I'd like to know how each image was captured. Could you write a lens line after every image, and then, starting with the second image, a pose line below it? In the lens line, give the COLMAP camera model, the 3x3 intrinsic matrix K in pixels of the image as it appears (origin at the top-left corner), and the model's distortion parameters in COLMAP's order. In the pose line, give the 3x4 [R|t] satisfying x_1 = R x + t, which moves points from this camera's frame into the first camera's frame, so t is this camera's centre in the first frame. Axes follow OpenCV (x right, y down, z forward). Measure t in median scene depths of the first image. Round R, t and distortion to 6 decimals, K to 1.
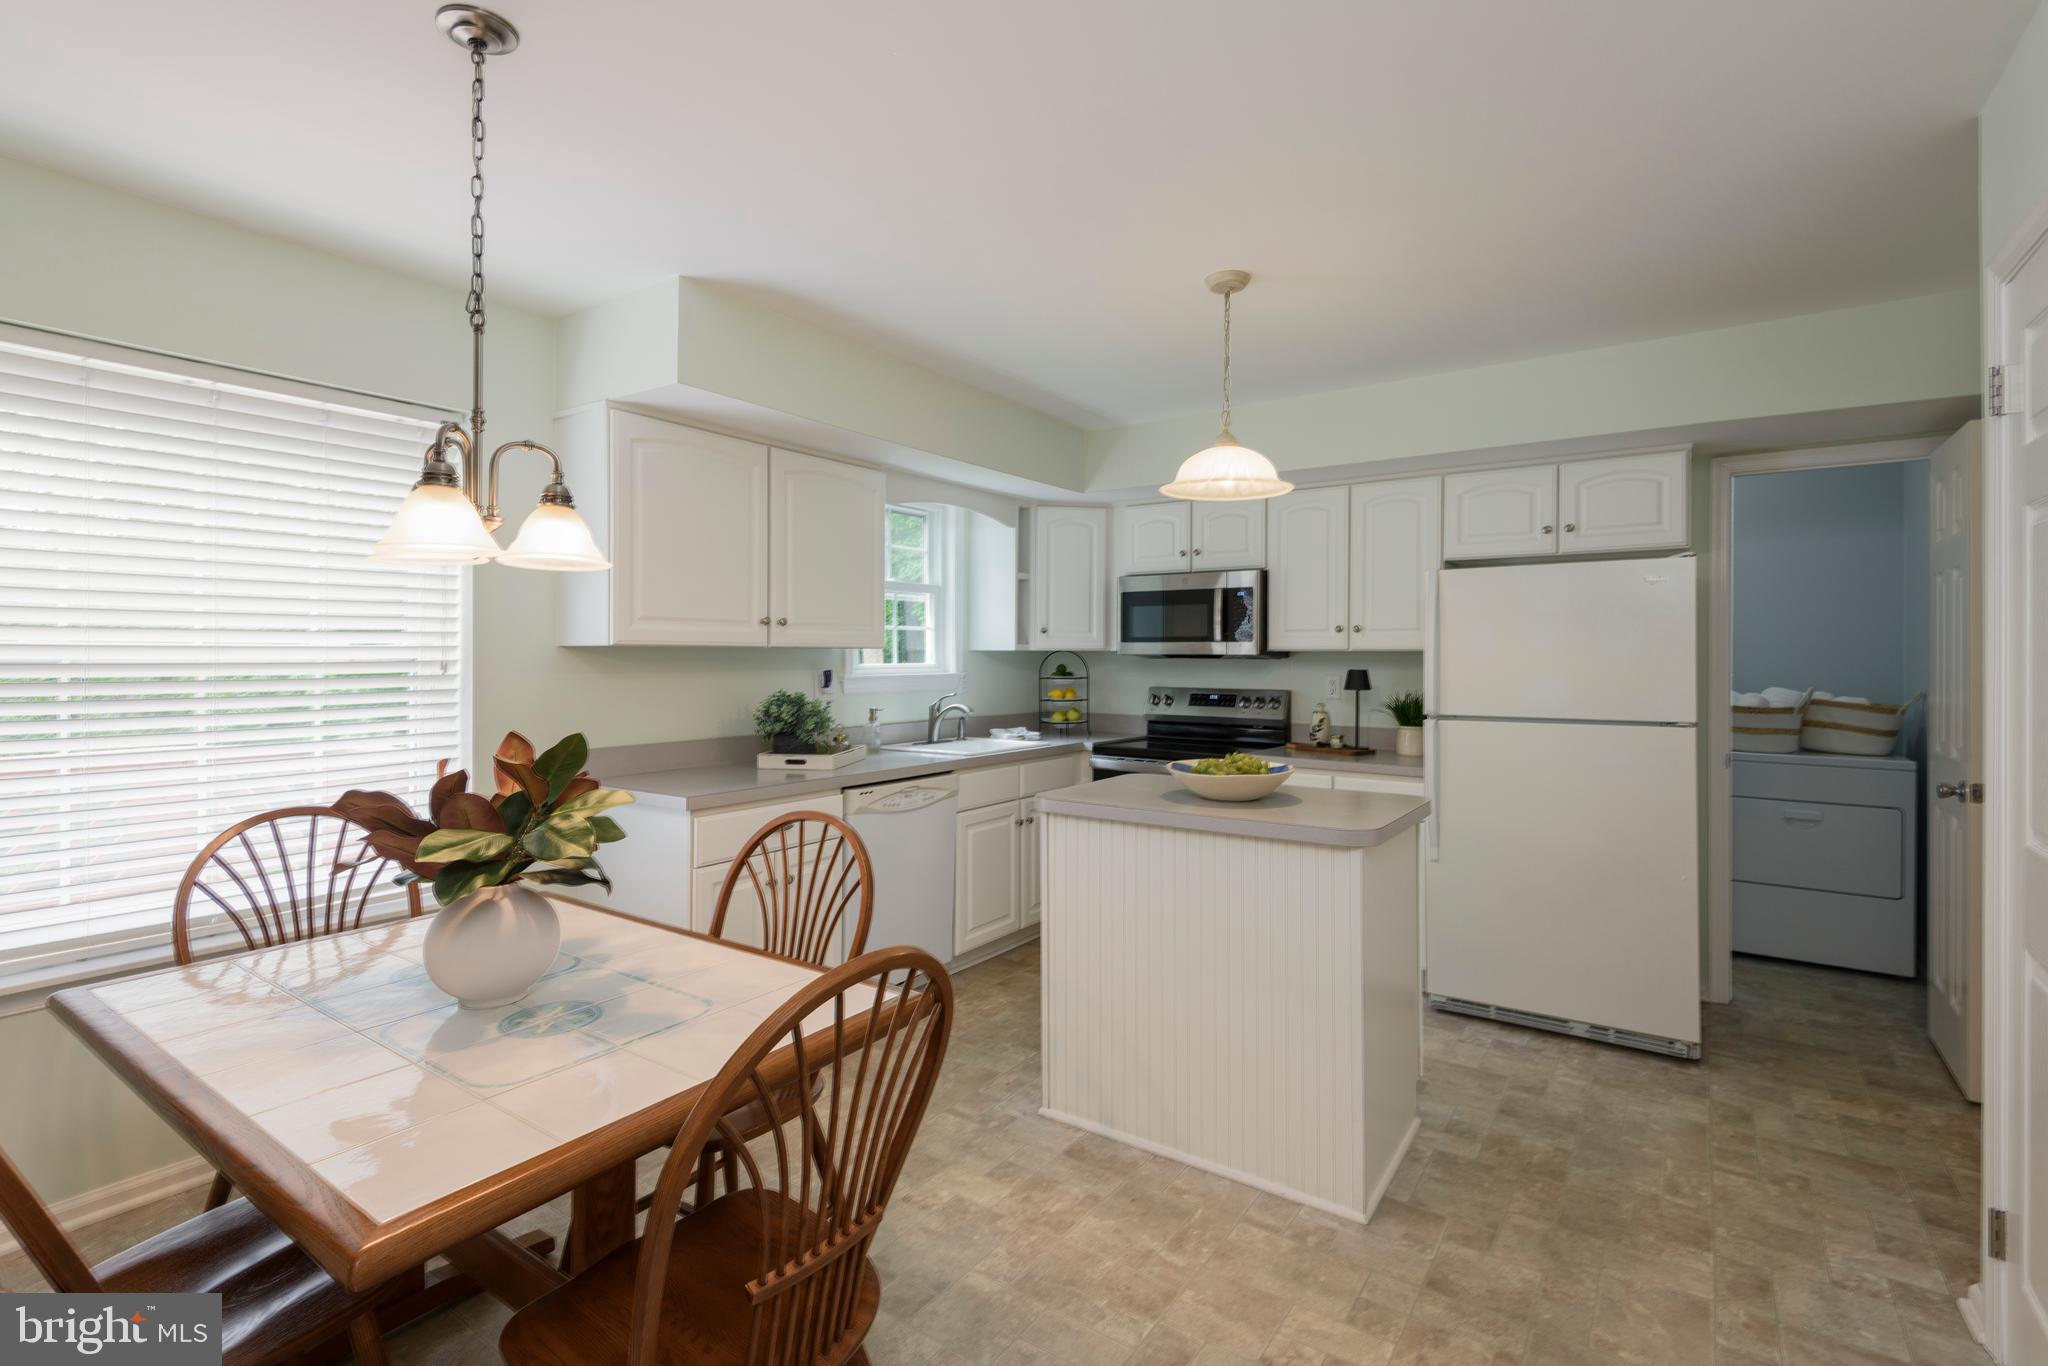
lens RADIAL K [[945.8, 0, 1017.5], [0, 945.8, 649.2], [0, 0, 1]] dist [0.016926, -0.010169]
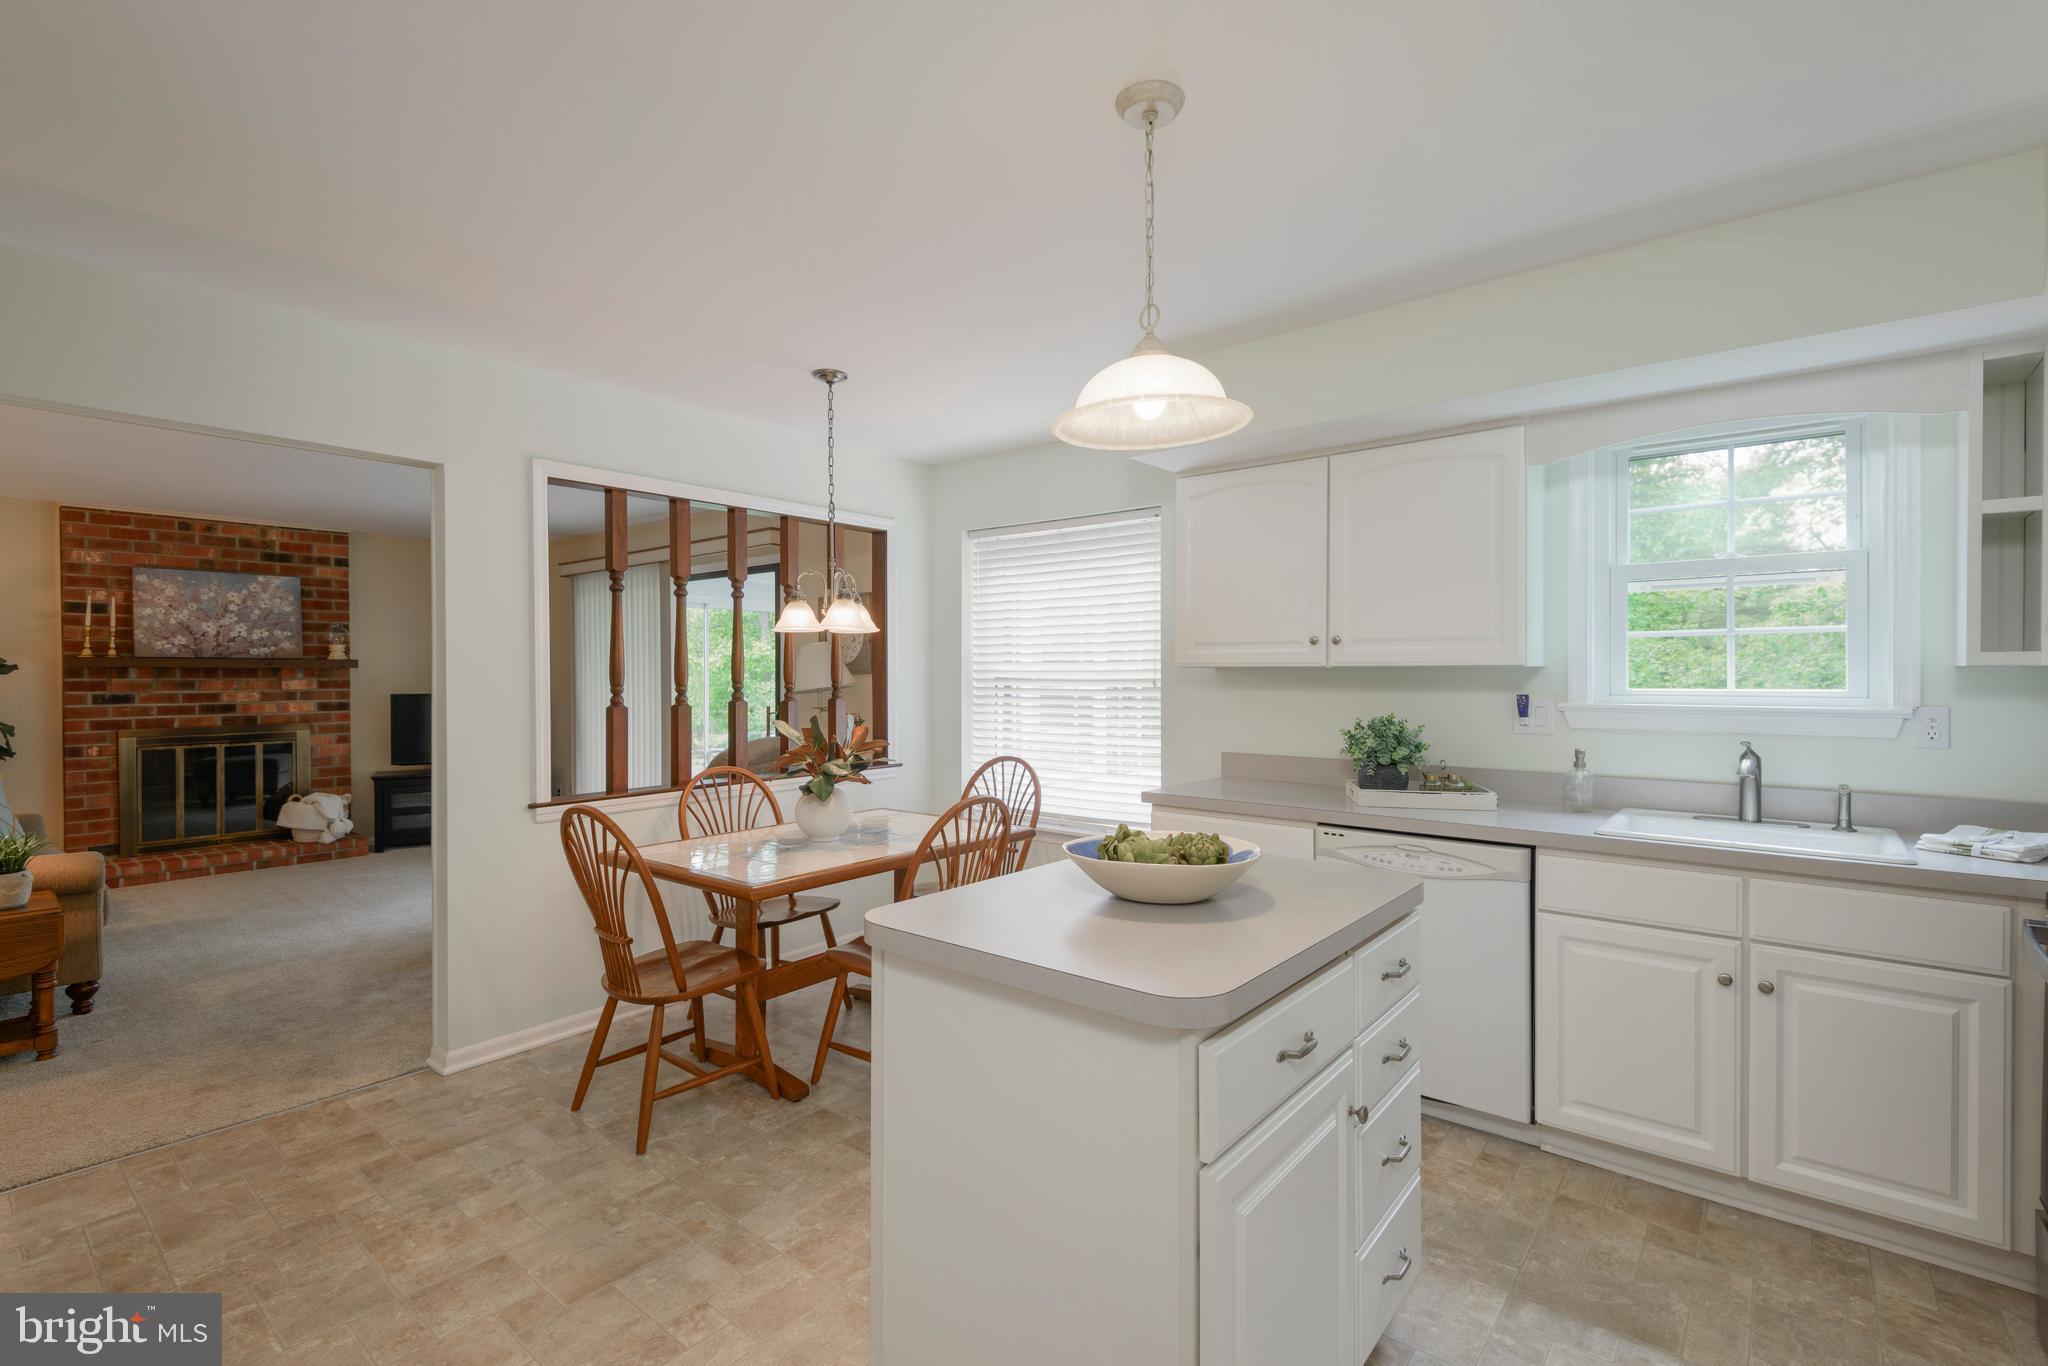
lens RADIAL K [[945.8, 0, 1047.9], [0, 945.8, 667.4], [0, 0, 1]] dist [0.016926, -0.010169]
pose [[-0.075223, -0.005092, -0.997154, 0.663923], [0.007957, 0.999952, -0.005706, 0.001029], [0.997135, -0.008363, -0.075179, 0.733656]]
